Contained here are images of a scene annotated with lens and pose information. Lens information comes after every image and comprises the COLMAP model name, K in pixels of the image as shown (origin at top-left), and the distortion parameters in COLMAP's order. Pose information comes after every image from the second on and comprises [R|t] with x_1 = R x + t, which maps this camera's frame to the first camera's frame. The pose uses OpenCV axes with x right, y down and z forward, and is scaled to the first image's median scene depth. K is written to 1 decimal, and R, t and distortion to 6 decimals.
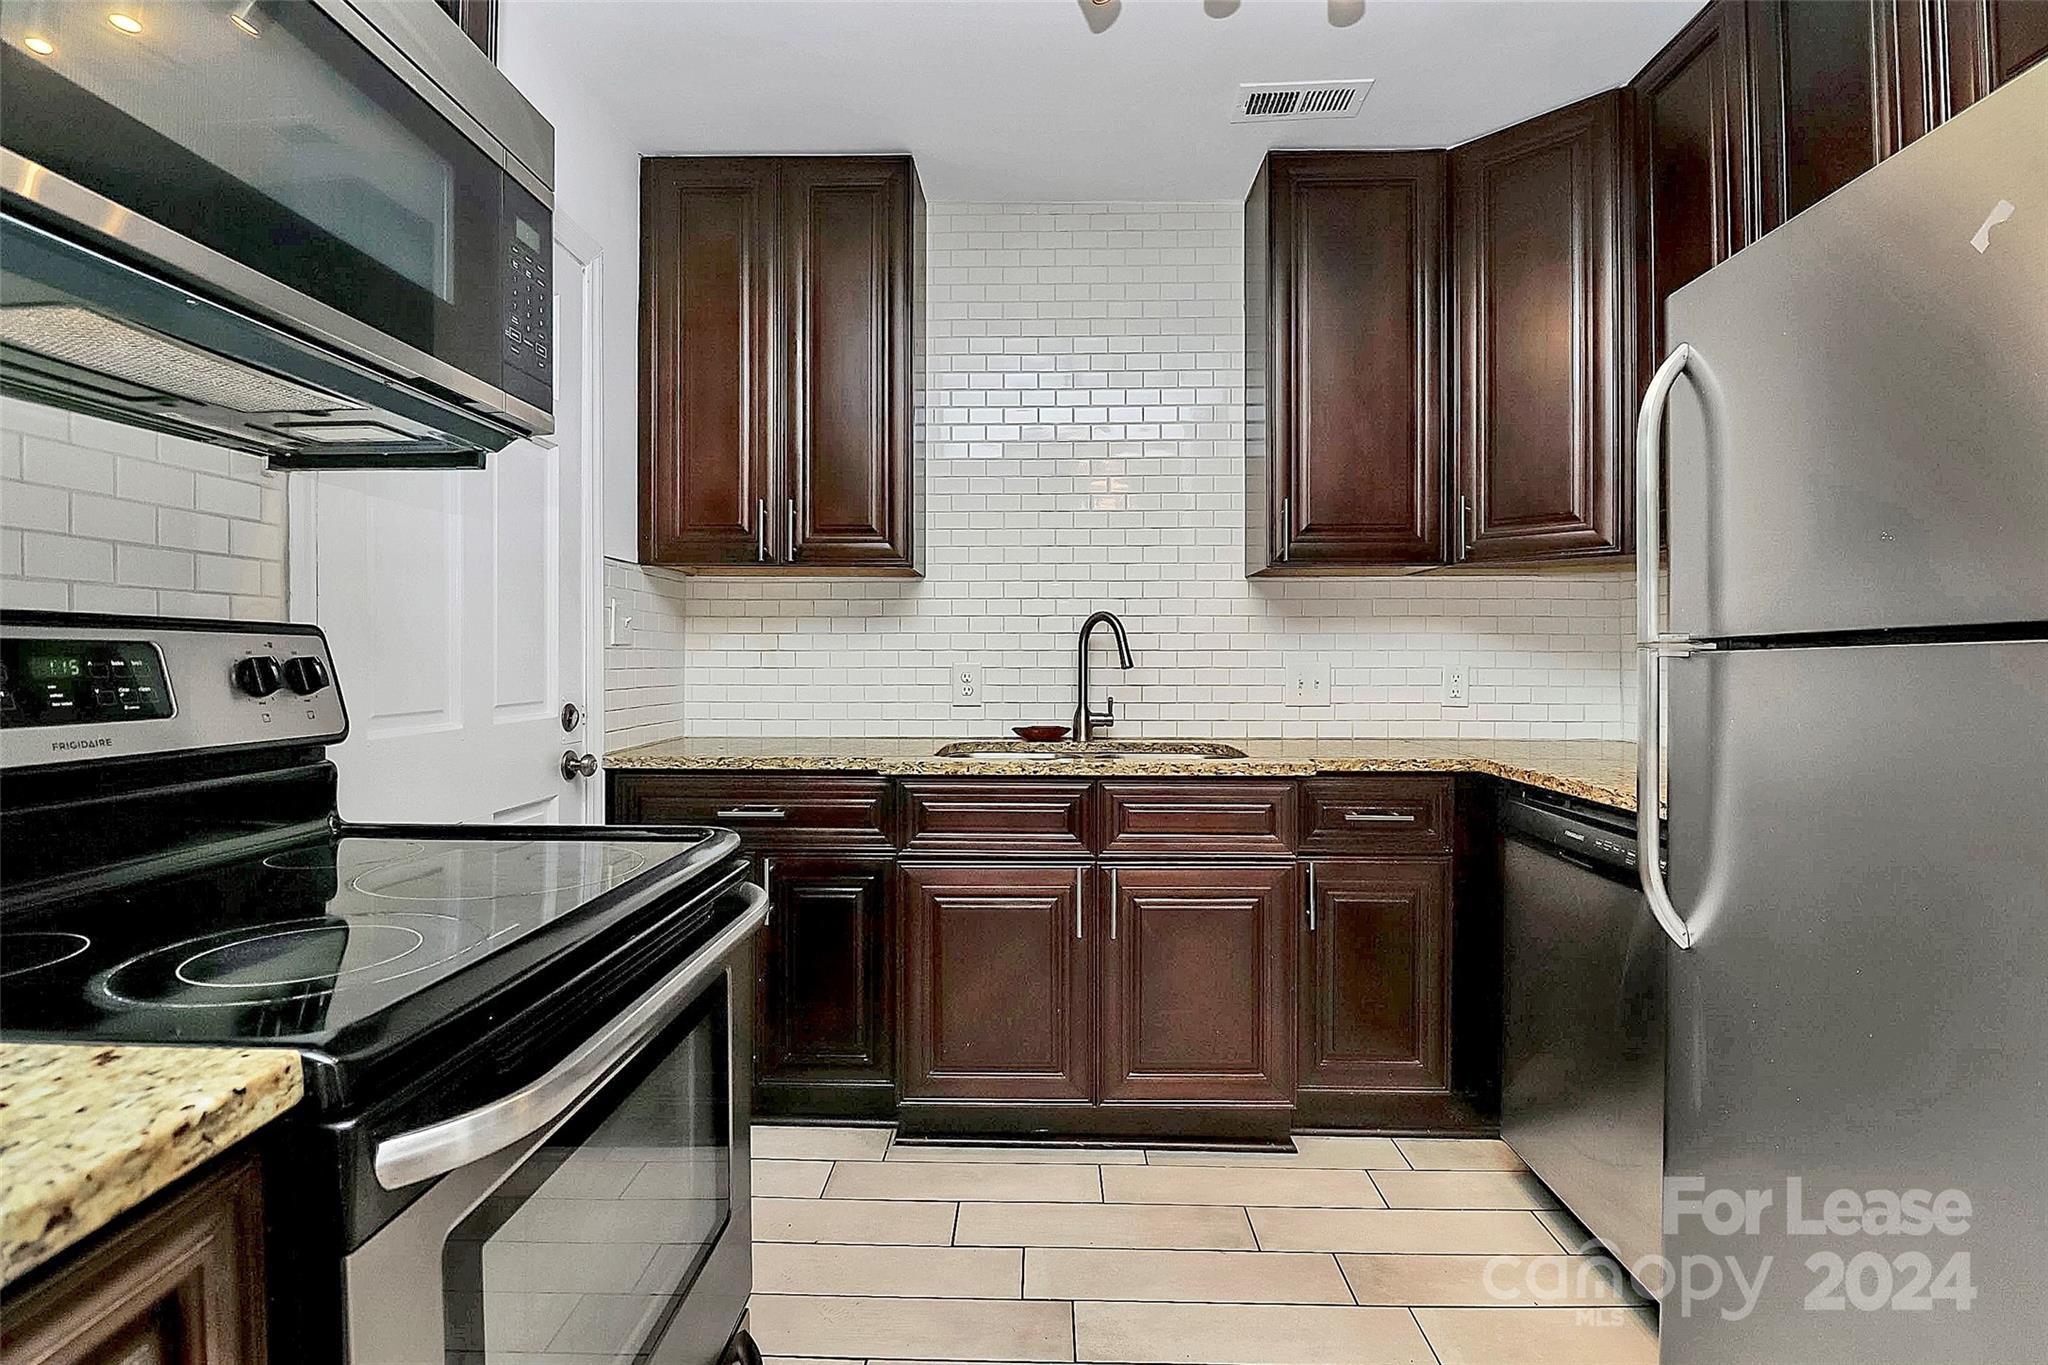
lens RADIAL K [[961.9, 0, 1024.5], [0, 961.9, 659.5], [0, 0, 1]] dist [-0.000323, -0.012131]
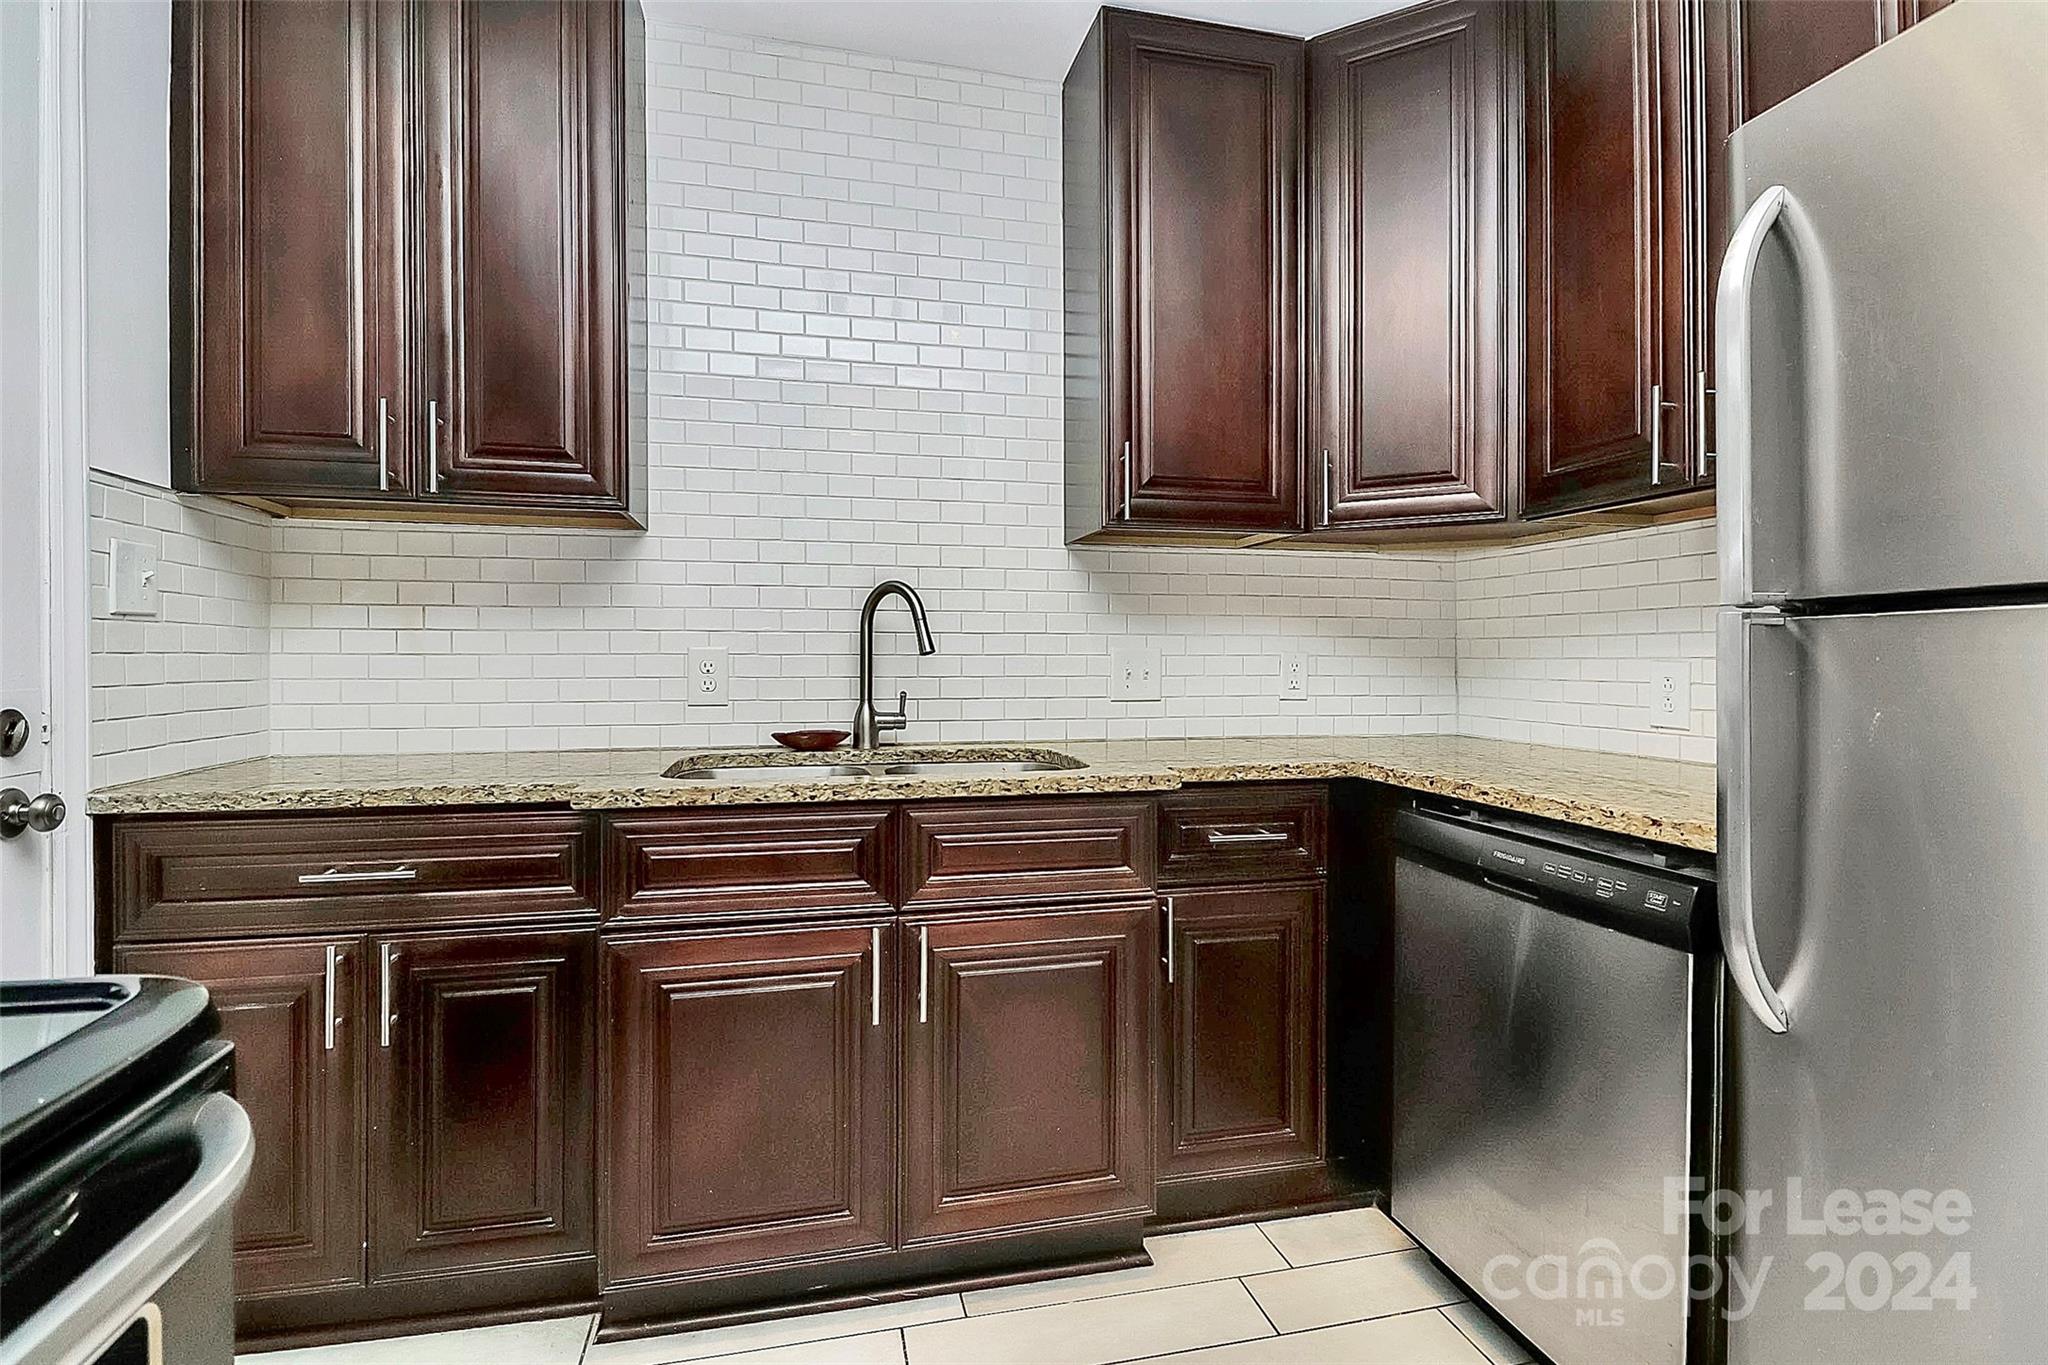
lens RADIAL K [[972.1, 0, 1022.9], [0, 972.1, 665.7], [0, 0, 1]] dist [0.001629, -0.012085]
pose [[0.966368, -0.001310, 0.257159, -0.022776], [-0.000827, 0.999966, 0.008199, 0.014359], [-0.257161, -0.008136, 0.966334, 0.269816]]
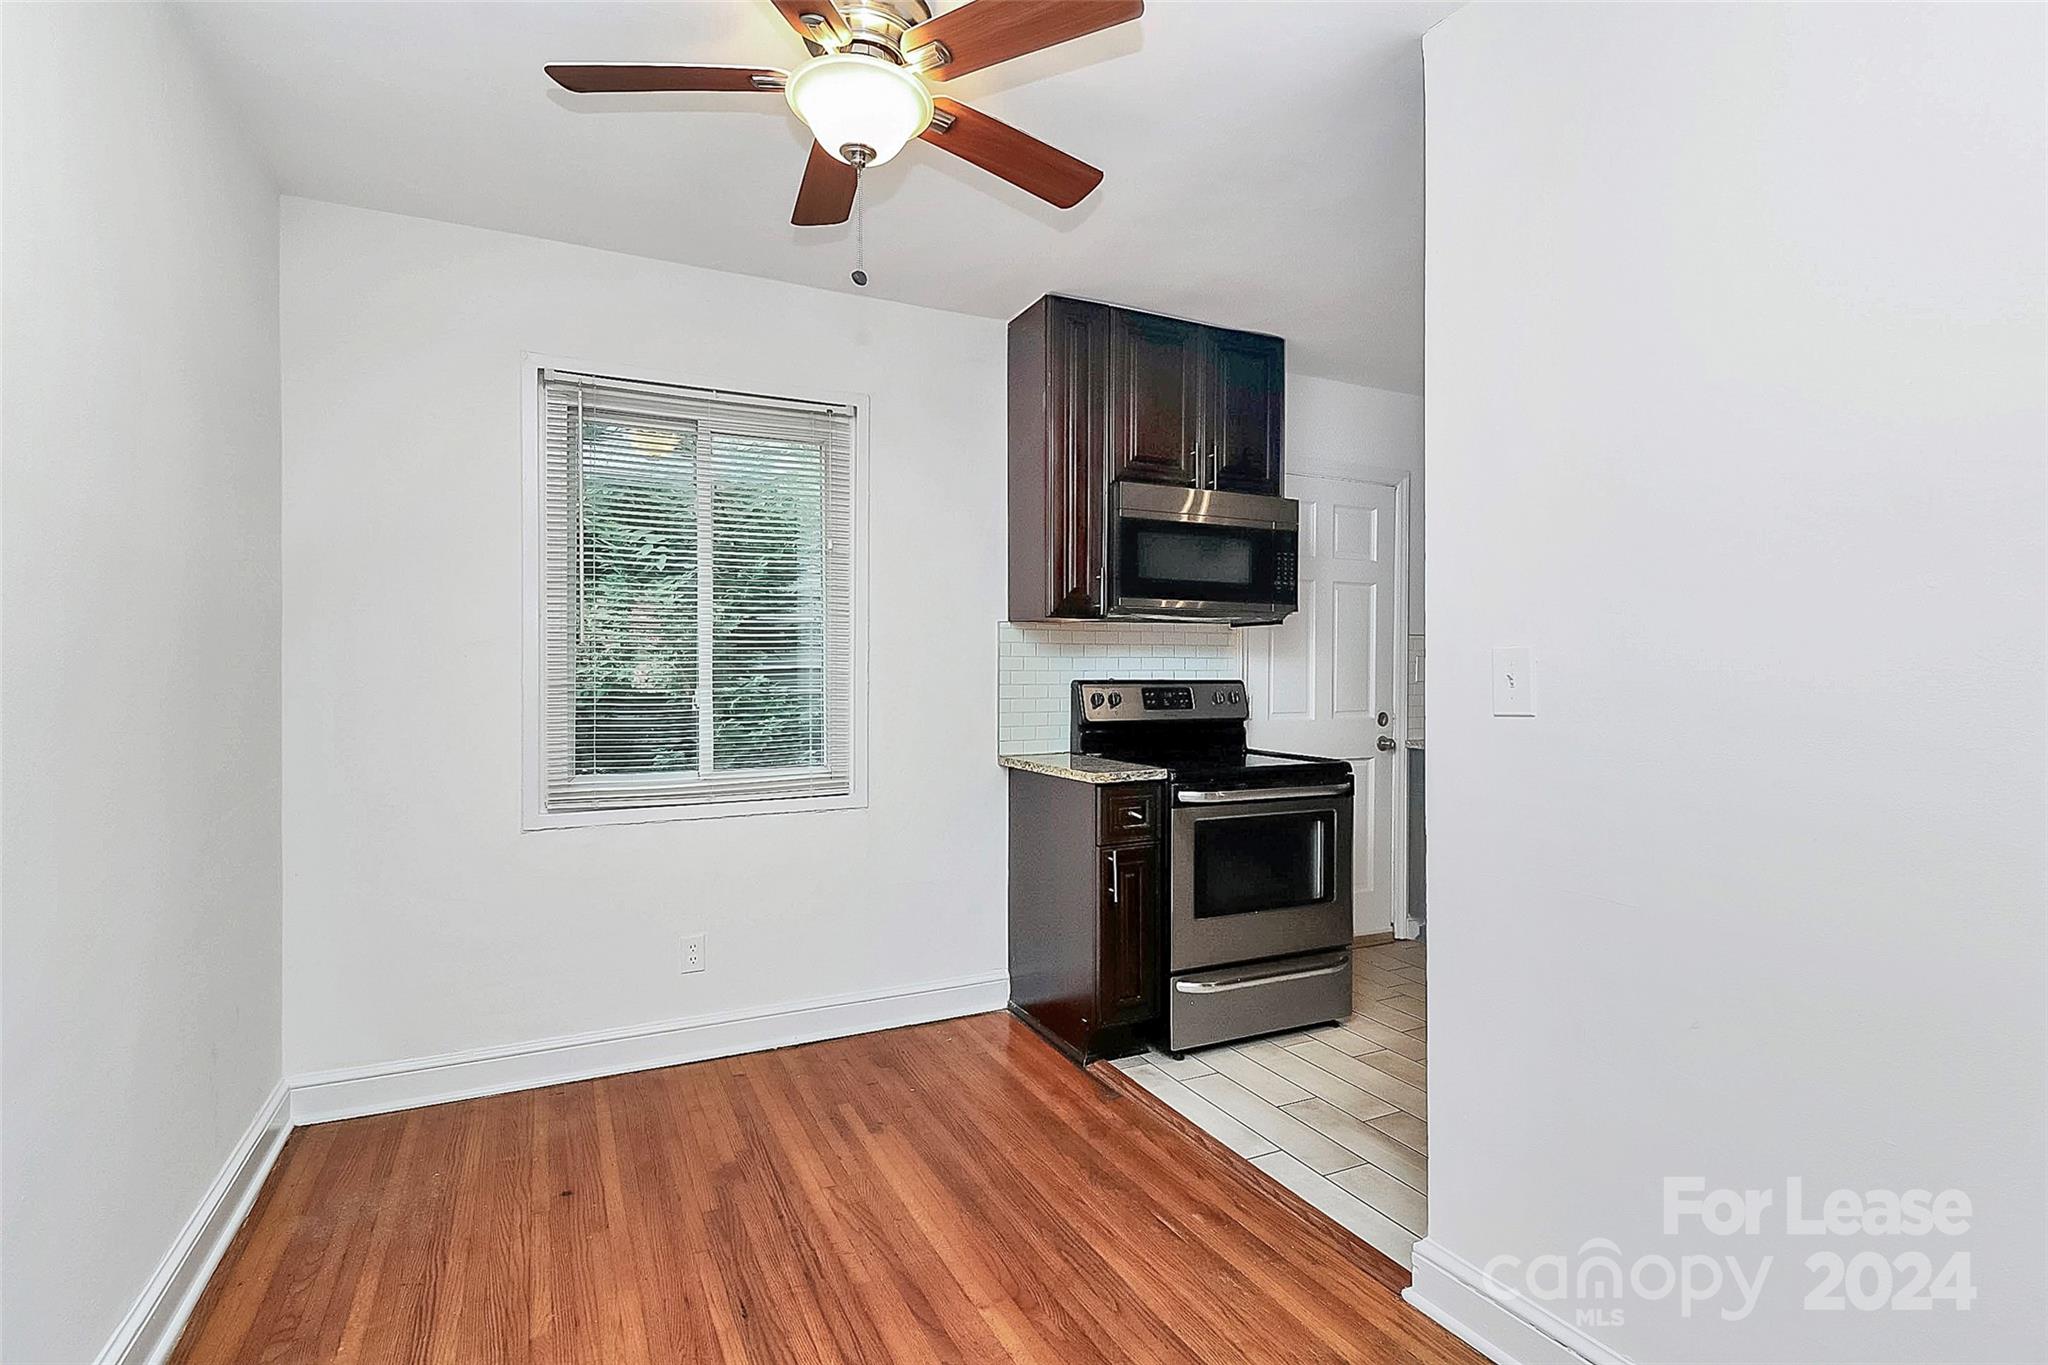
lens RADIAL K [[975.8, 0, 1026.1], [0, 975.8, 670.9], [0, 0, 1]] dist [0.002515, -0.012981]
pose [[0.466330, 0.001156, -0.884610, 0.958942], [-0.001733, 0.999998, 0.000393, -0.038525], [0.884609, 0.001350, 0.466331, -0.582854]]
